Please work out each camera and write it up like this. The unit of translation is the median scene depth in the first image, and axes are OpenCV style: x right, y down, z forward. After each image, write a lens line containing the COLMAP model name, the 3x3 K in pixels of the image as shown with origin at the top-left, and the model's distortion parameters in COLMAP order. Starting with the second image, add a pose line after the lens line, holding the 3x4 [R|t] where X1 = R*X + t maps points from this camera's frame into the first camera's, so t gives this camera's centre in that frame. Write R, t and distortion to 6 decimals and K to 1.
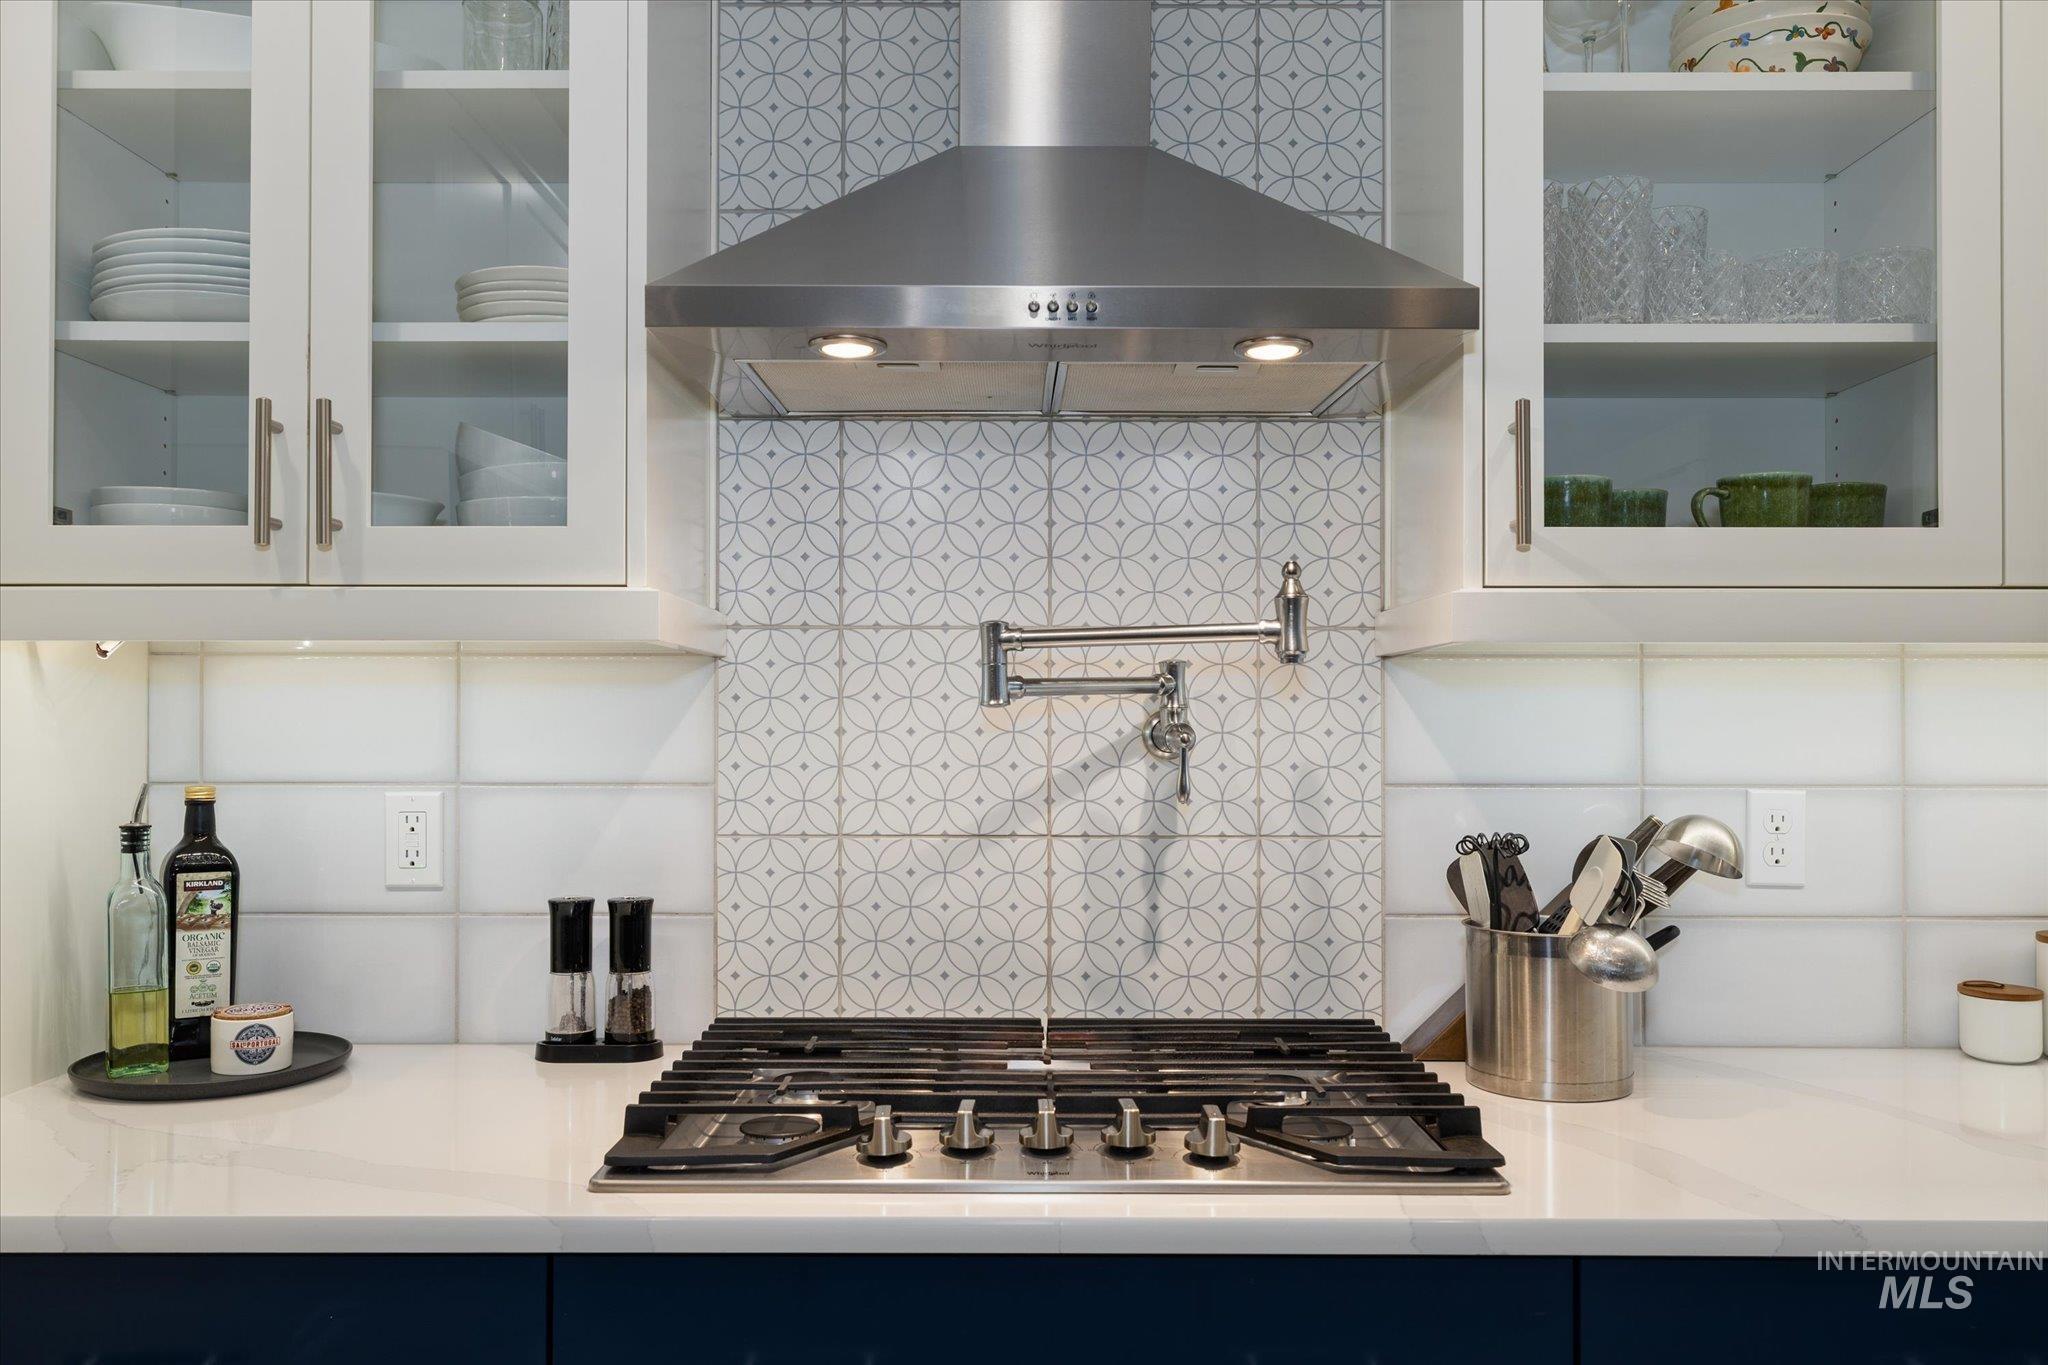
lens RADIAL K [[1601.3, 0, 1021.7], [0, 1601.3, 691.5], [0, 0, 1]] dist [0.005874, -0.004193]
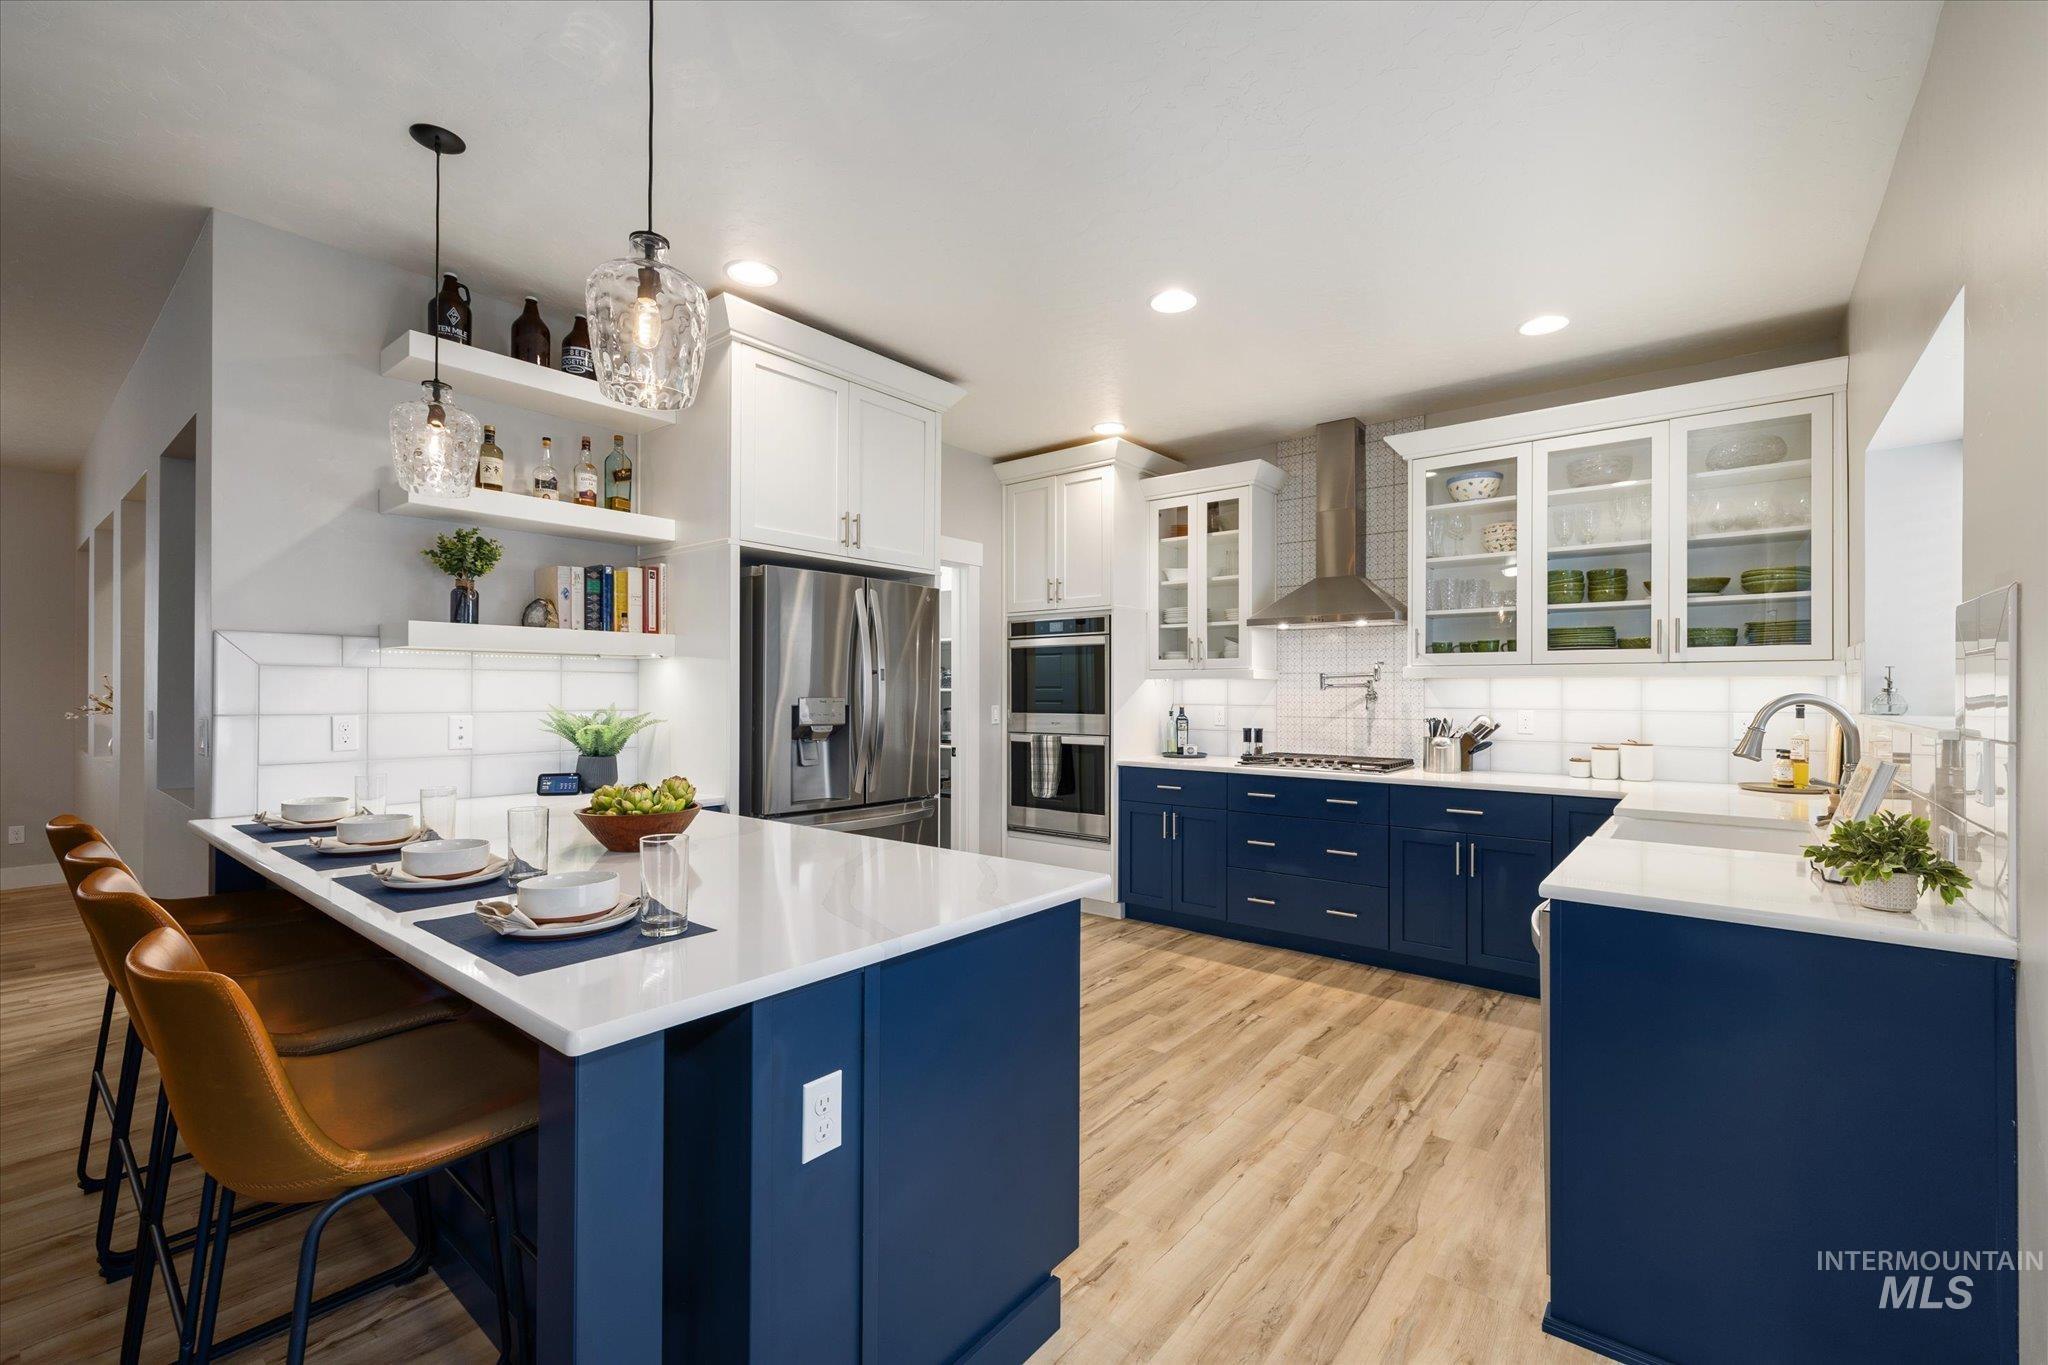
lens RADIAL K [[873.1, 0, 1021.5], [0, 873.1, 688.5], [0, 0, 1]] dist [-0.001125, 0.000044]
pose [[0.777686, -0.000212, -0.628653, 0.950649], [0.007334, 0.999935, 0.008734, -0.025845], [0.628610, -0.011403, 0.777637, -1.685946]]
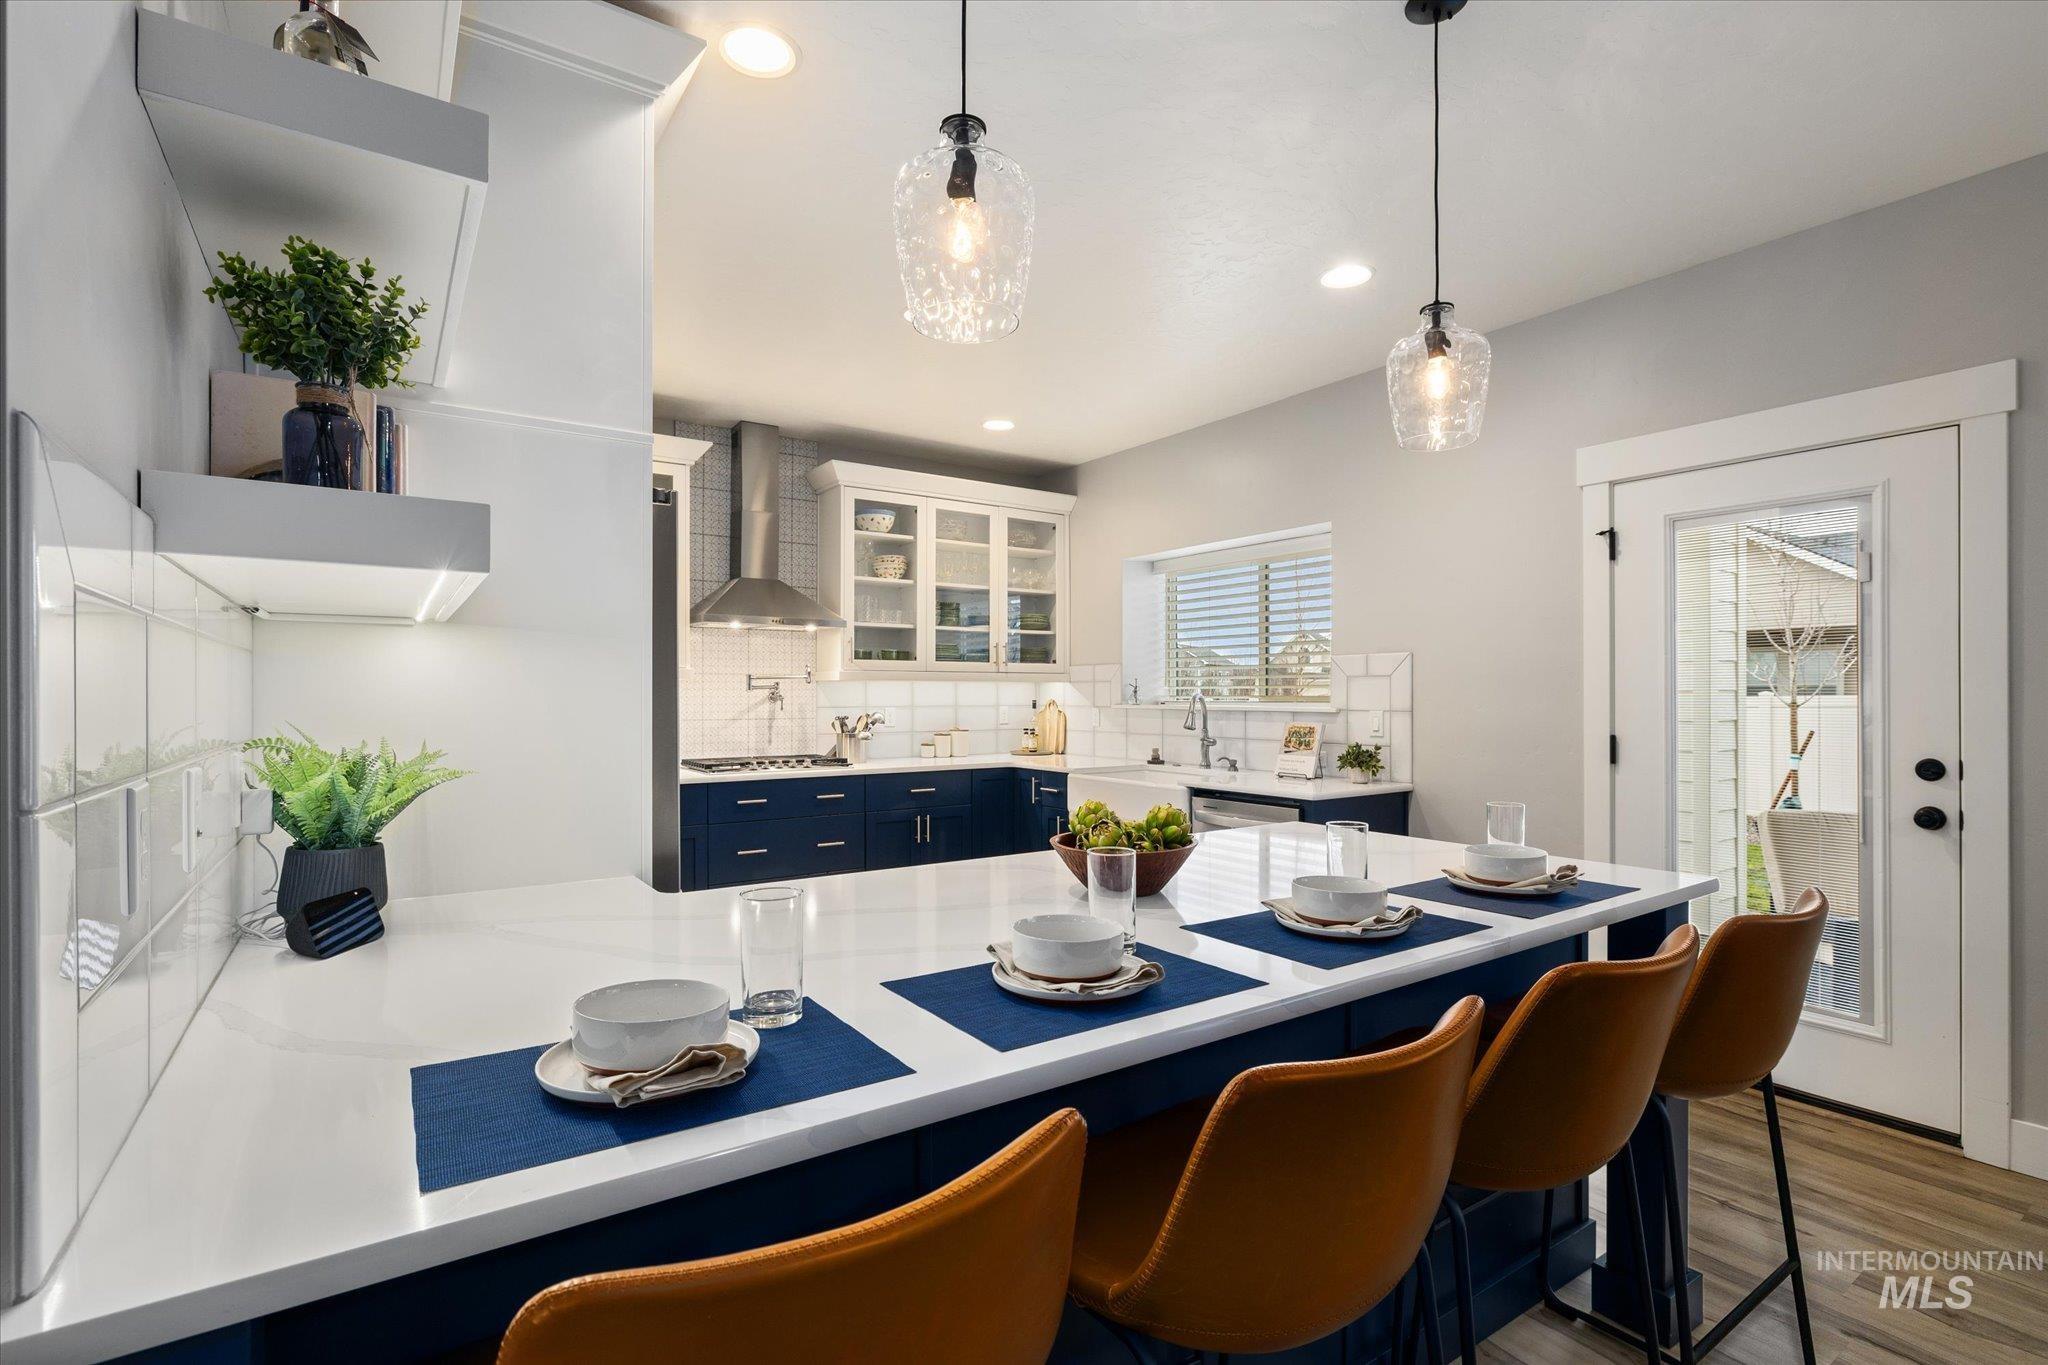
lens RADIAL K [[956.4, 0, 1034.5], [0, 956.4, 698.6], [0, 0, 1]] dist [-0.009337, 0.001965]
pose [[0.816832, -0.003589, 0.576864, -0.983857], [-0.008115, 0.999810, 0.017711, -0.026947], [-0.576818, -0.019148, 0.816648, -1.895710]]
